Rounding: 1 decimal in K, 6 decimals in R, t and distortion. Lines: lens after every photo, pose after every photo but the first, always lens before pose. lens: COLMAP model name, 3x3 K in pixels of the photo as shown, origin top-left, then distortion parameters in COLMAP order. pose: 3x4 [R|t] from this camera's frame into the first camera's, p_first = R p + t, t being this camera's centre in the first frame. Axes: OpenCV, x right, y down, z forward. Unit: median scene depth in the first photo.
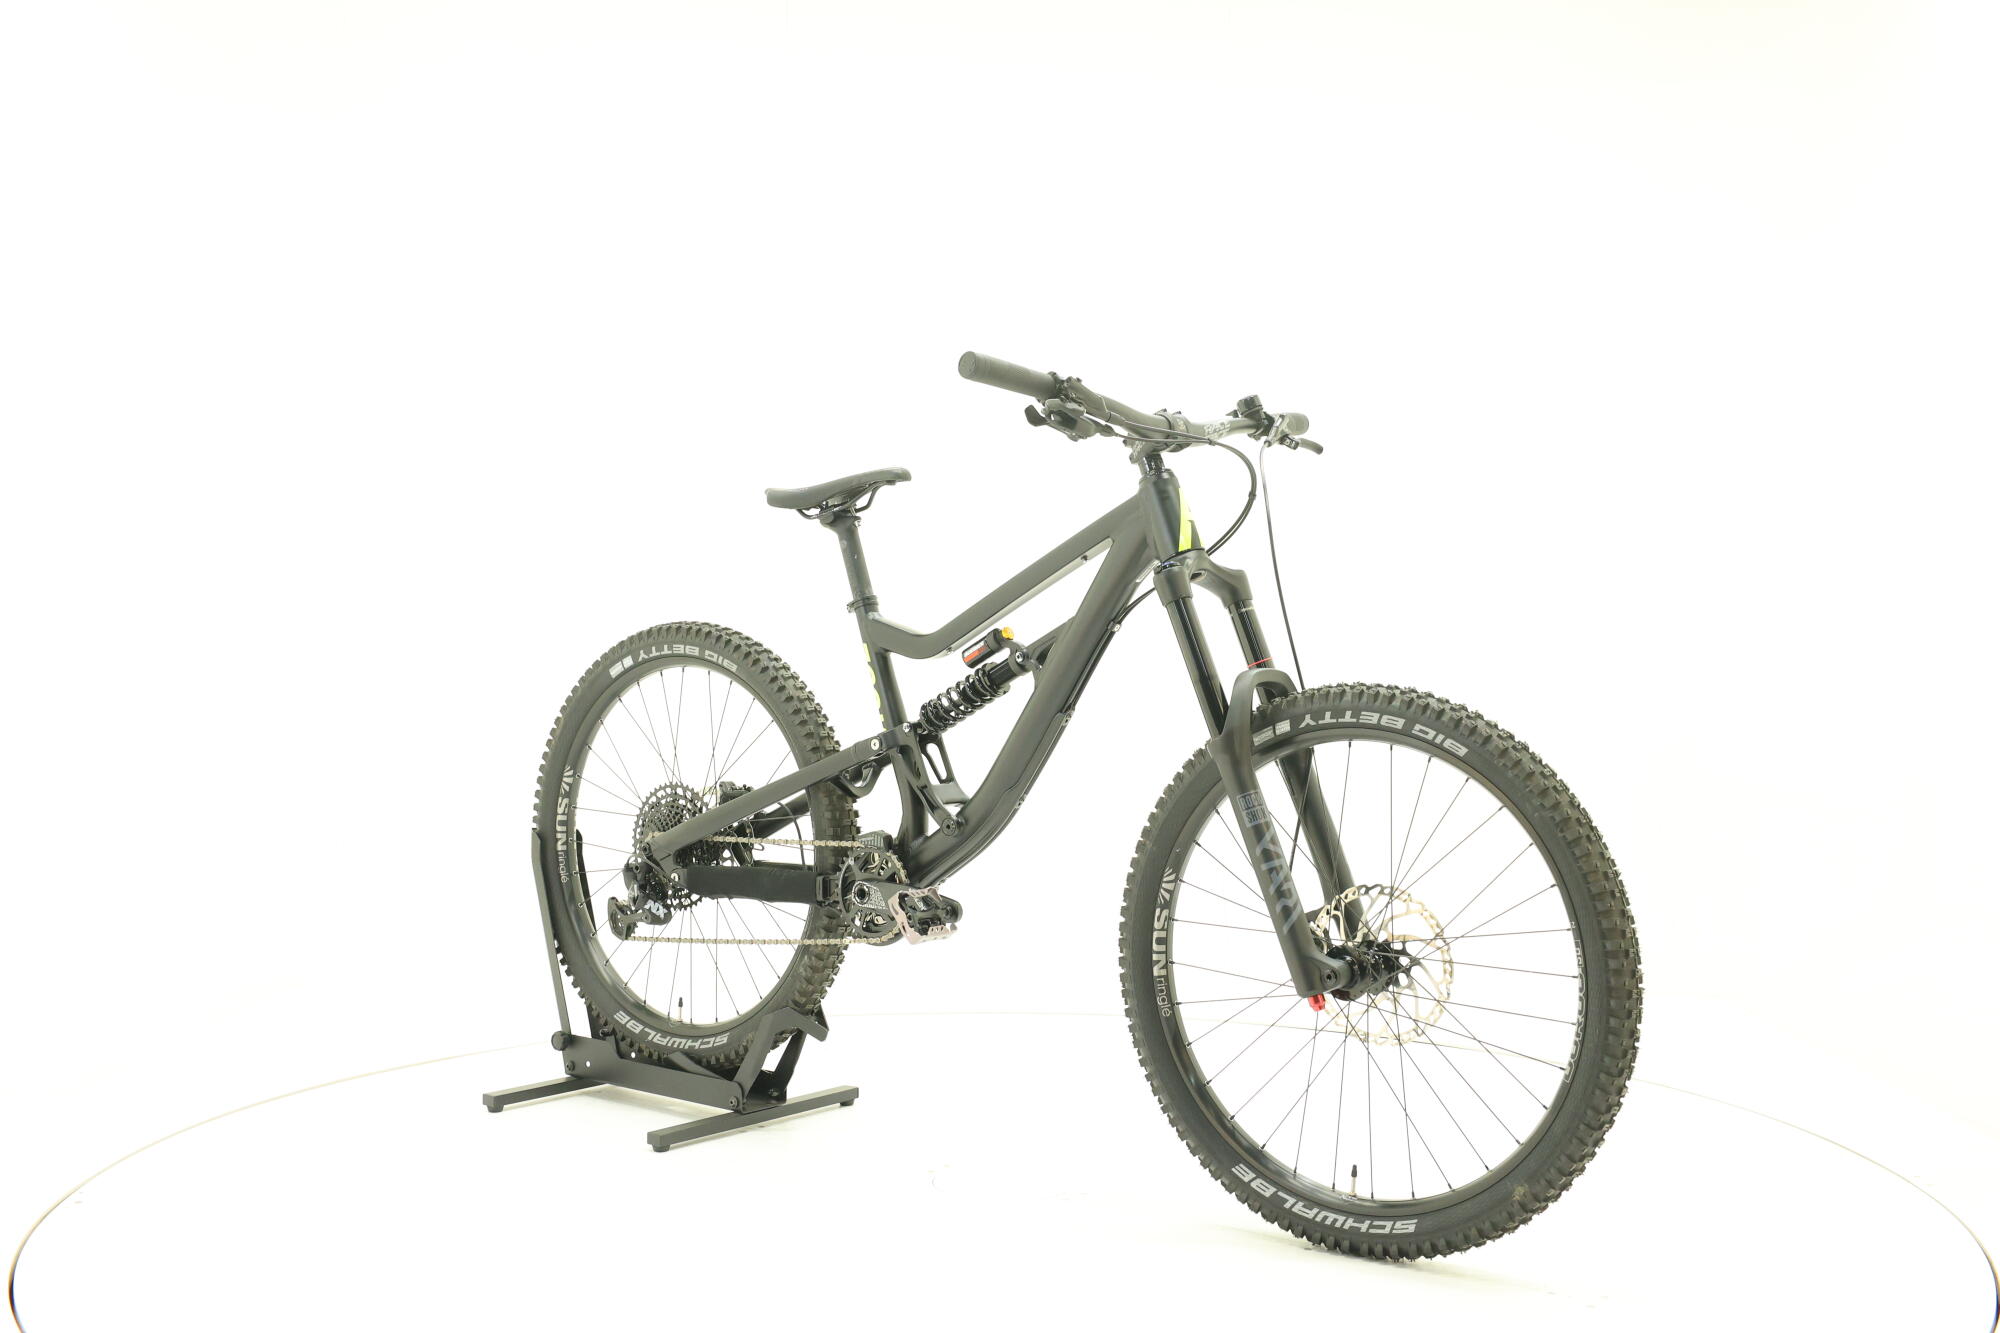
lens RADIAL K [[2135.7, 0, 1000.0], [0, 2135.7, 666.5], [0, 0, 1]] dist [-0.028287, -0.015629]
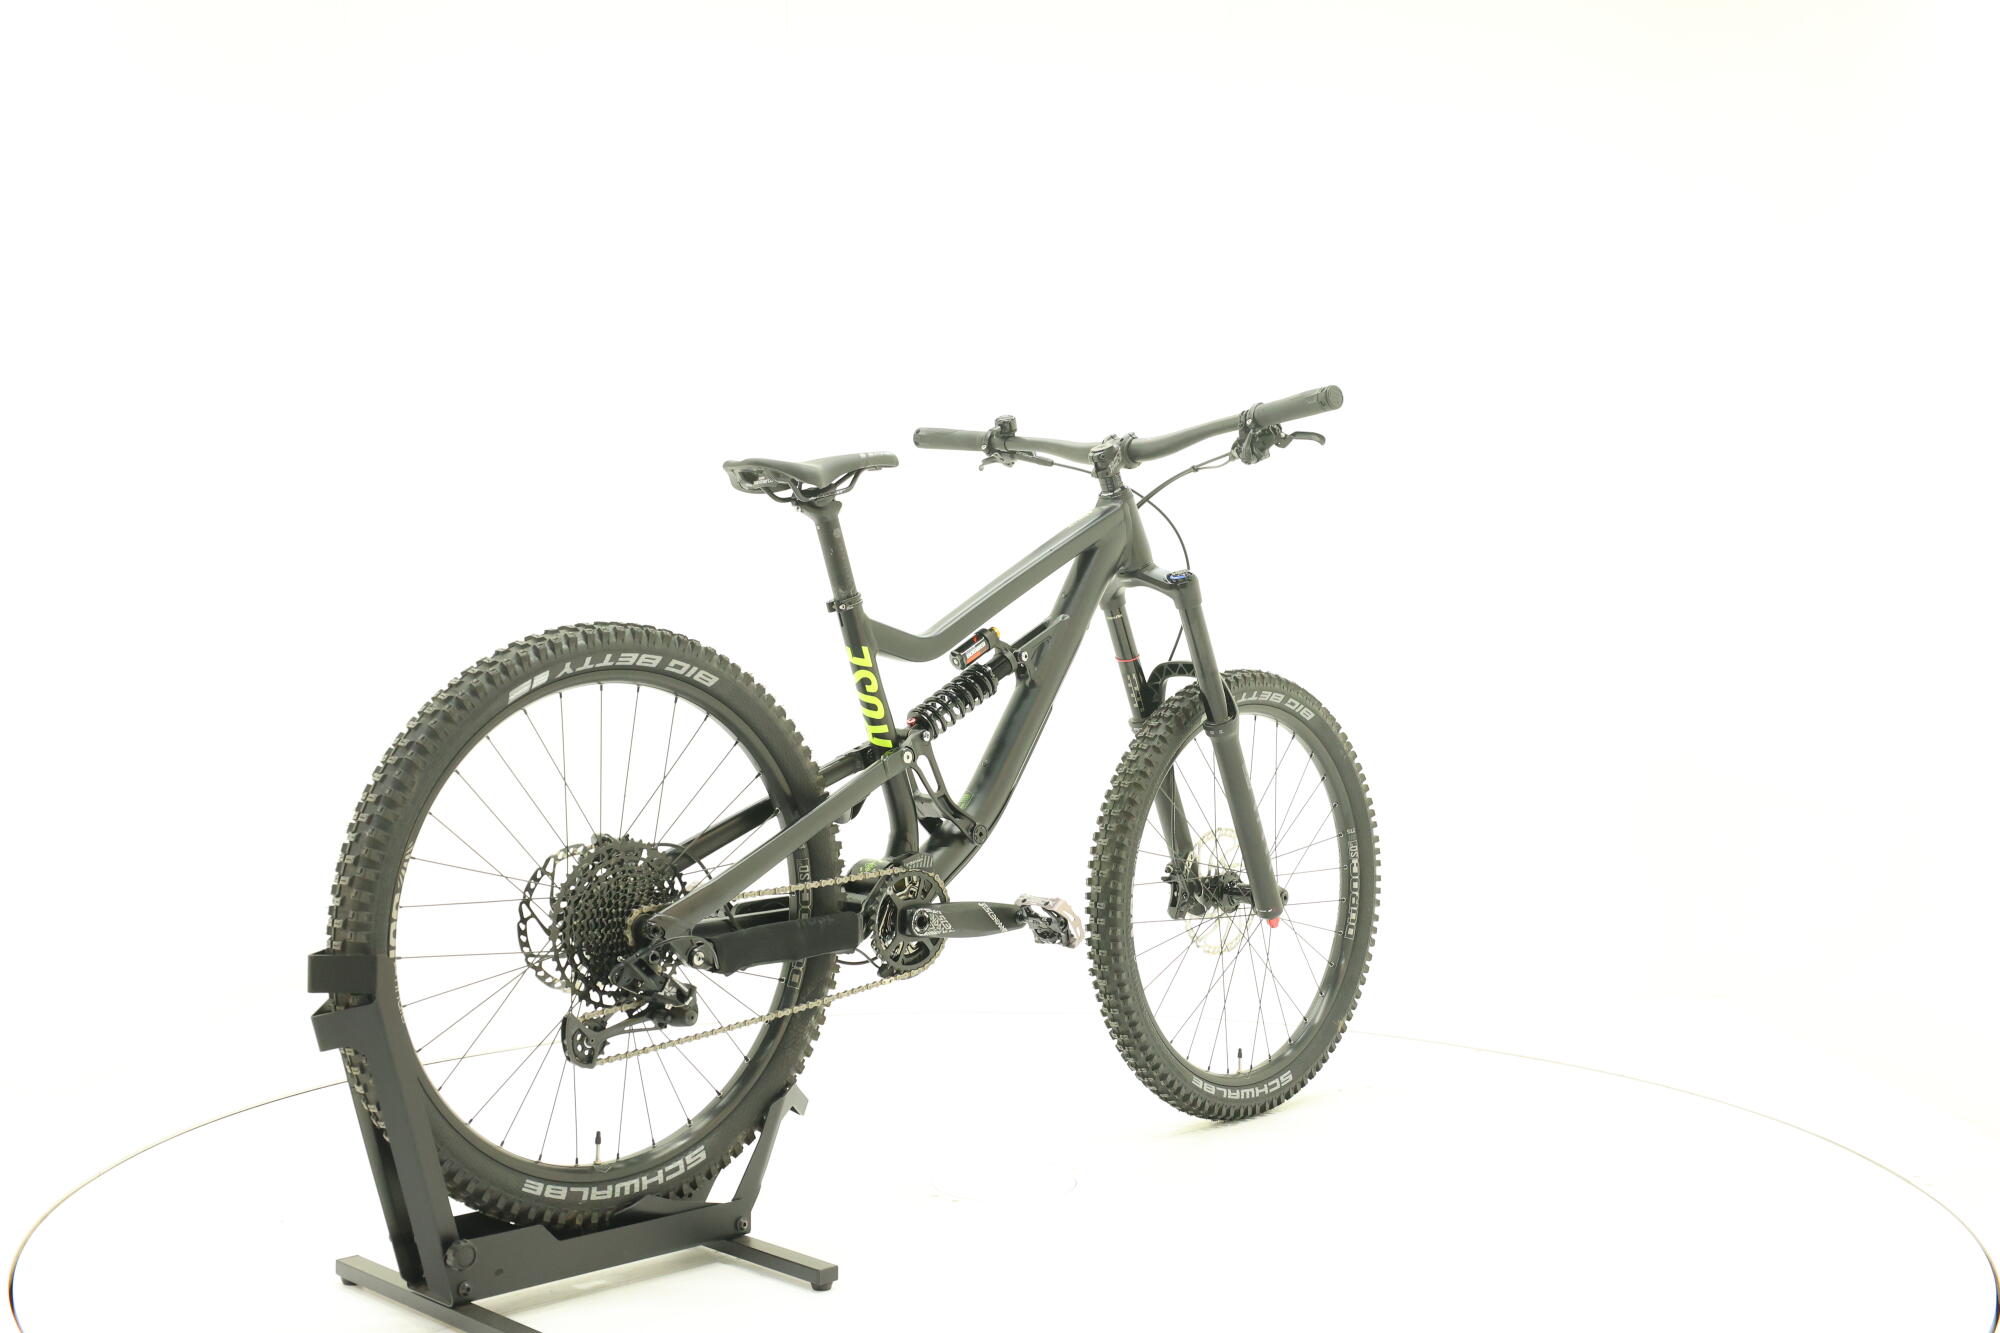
lens RADIAL K [[2135.7, 0, 1000.0], [0, 2135.7, 666.5], [0, 0, 1]] dist [-0.028287, -0.015629]
pose [[0.094859, -0.025274, 0.995170, -0.957272], [0.013505, 0.999618, 0.024099, -0.023648], [-0.995399, 0.011154, 0.095164, 0.872778]]
